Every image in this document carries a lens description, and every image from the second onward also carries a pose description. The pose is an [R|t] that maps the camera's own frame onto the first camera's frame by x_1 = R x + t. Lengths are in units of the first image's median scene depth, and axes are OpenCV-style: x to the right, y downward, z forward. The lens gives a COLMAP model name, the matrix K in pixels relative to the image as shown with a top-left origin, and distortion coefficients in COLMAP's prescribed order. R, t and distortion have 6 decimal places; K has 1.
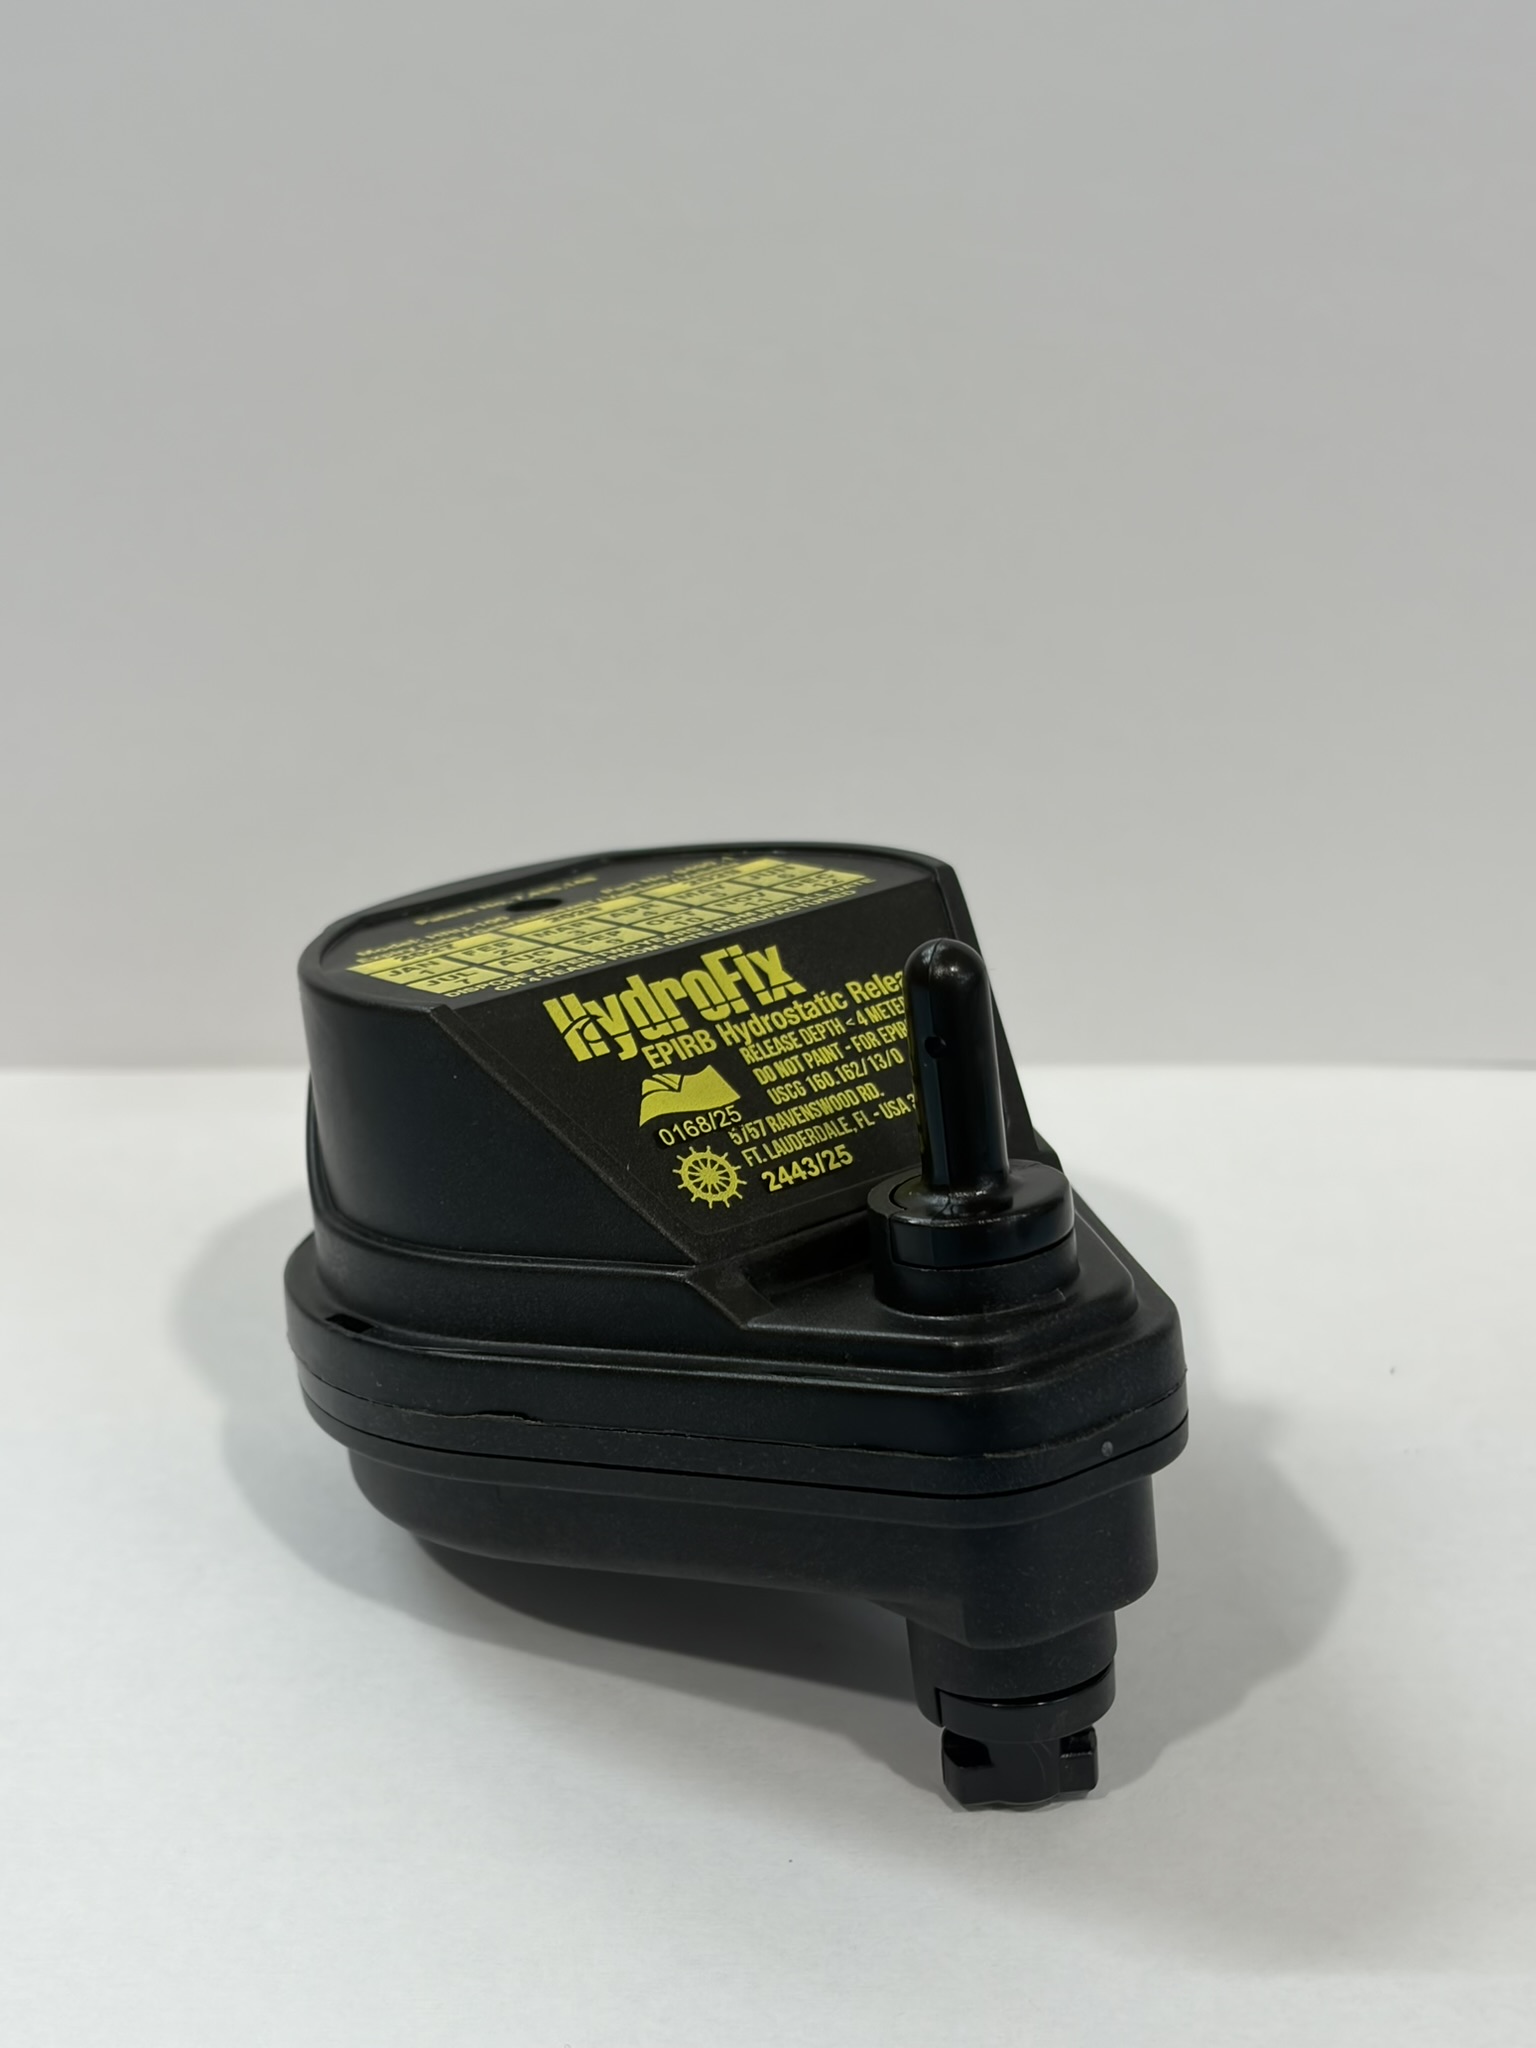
lens RADIAL K [[3611.2, 0, 757.2], [0, 3611.2, 1023.1], [0, 0, 1]] dist [0.197603, 0.000000]
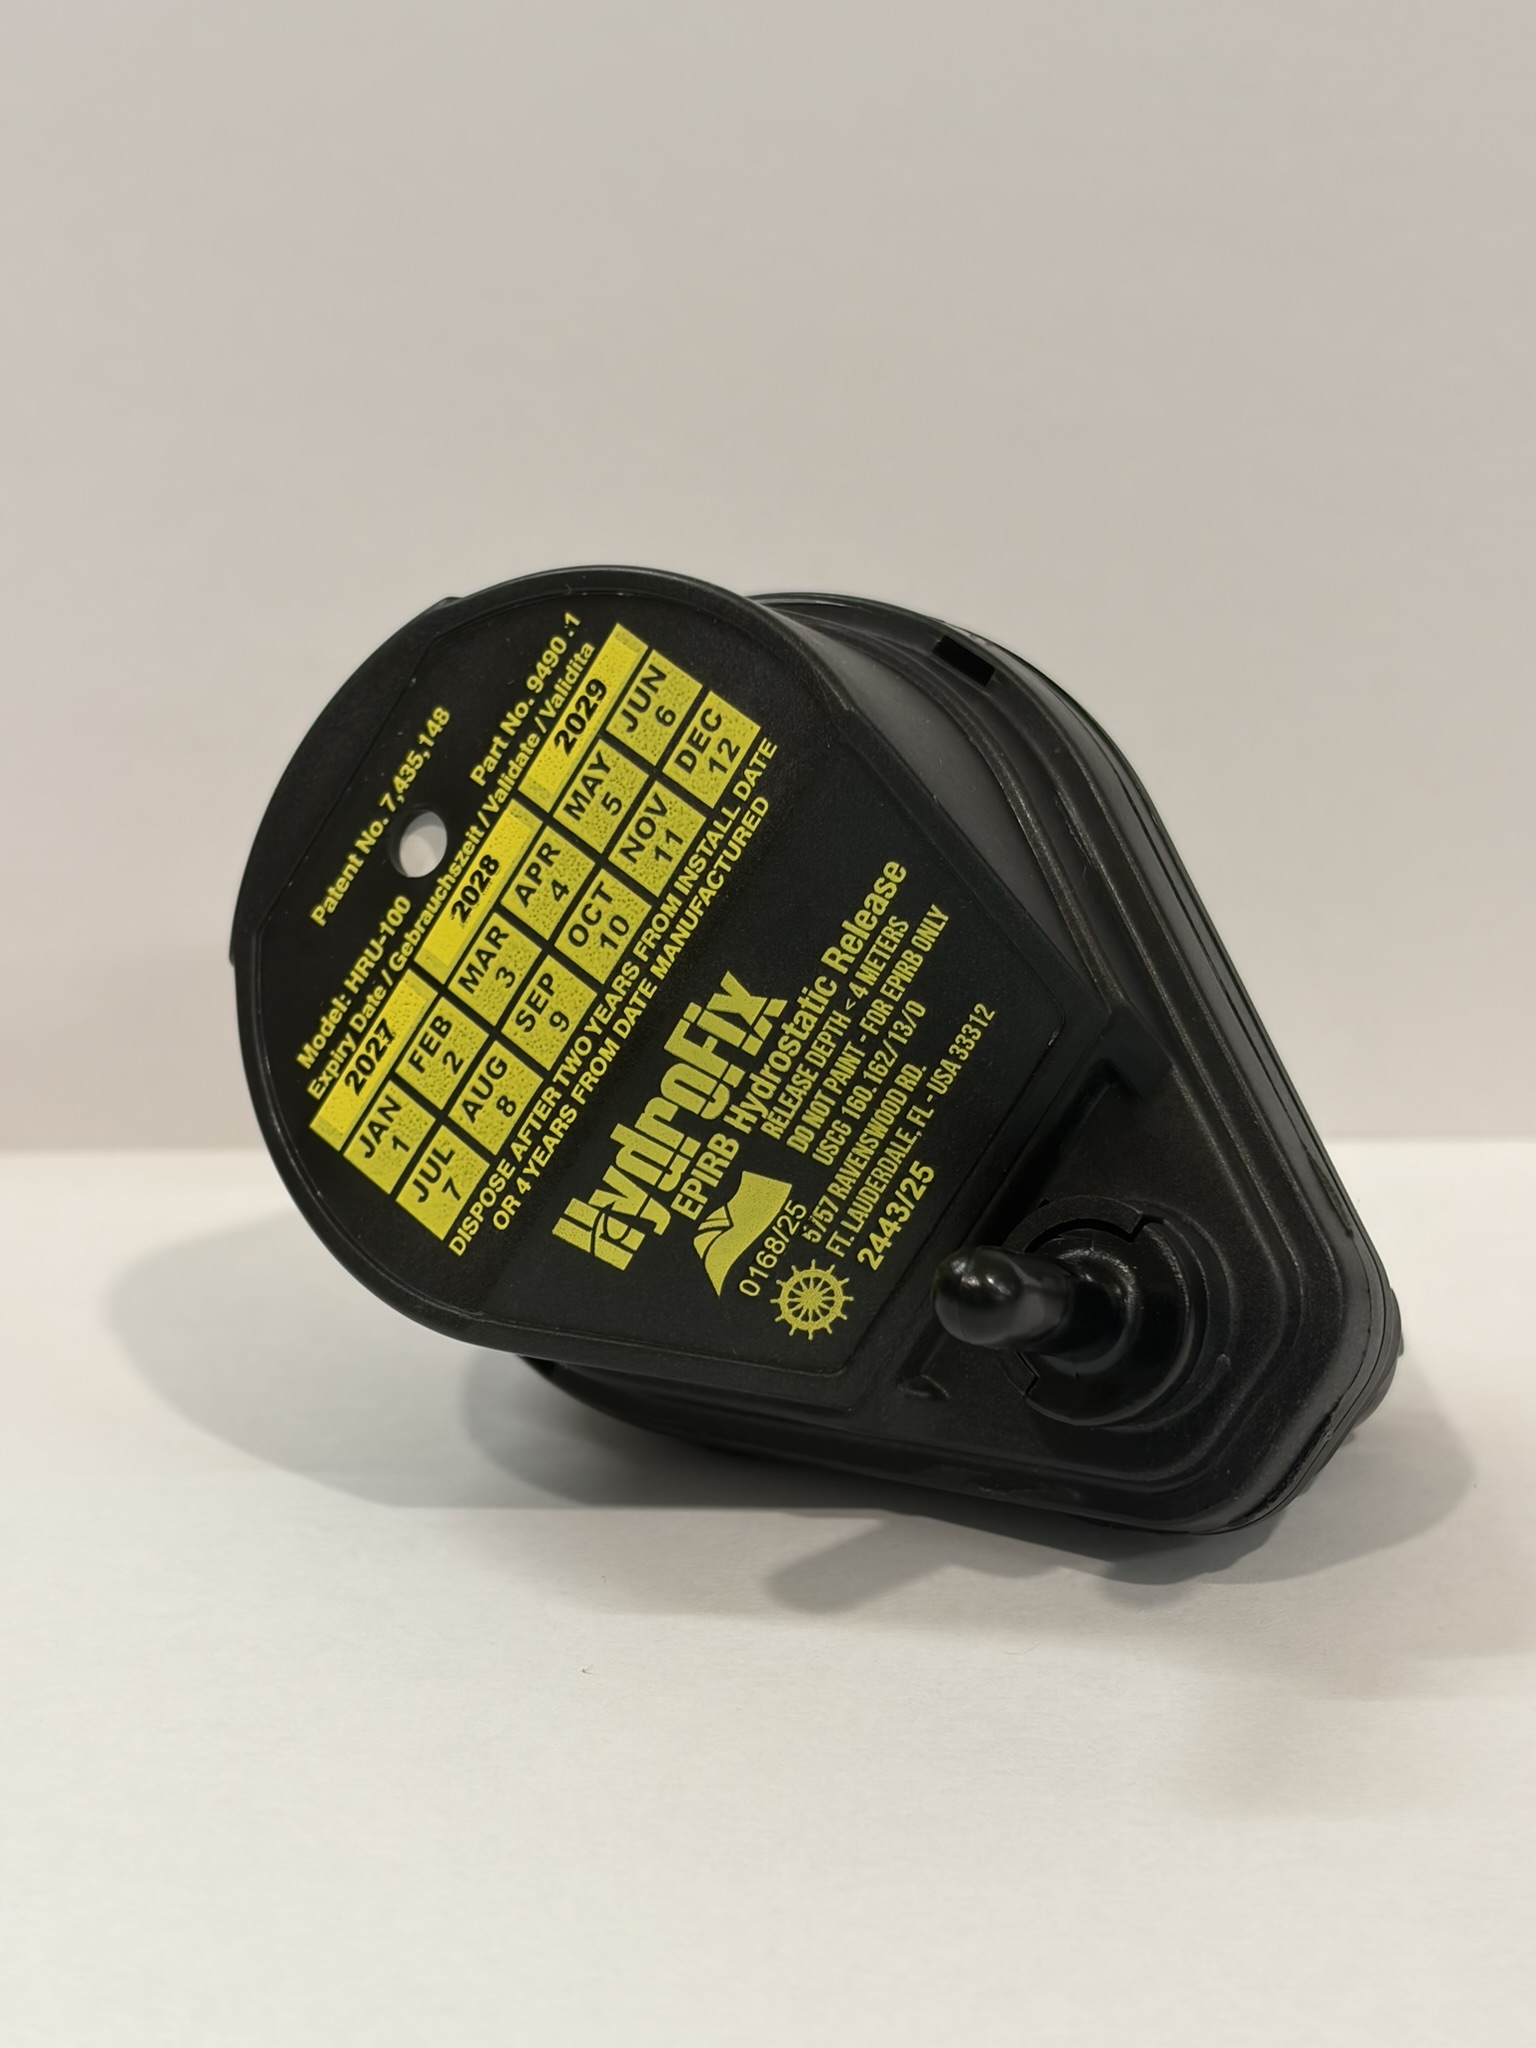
lens RADIAL K [[3611.2, 0, 762.6], [0, 3611.2, 1108.8], [0, 0, 1]] dist [0.197603, 0.000000]
pose [[0.883206, -0.336138, -0.327045, 0.288461], [0.448111, 0.399112, 0.799941, -0.707467], [-0.138363, -0.853065, 0.503126, 0.566827]]
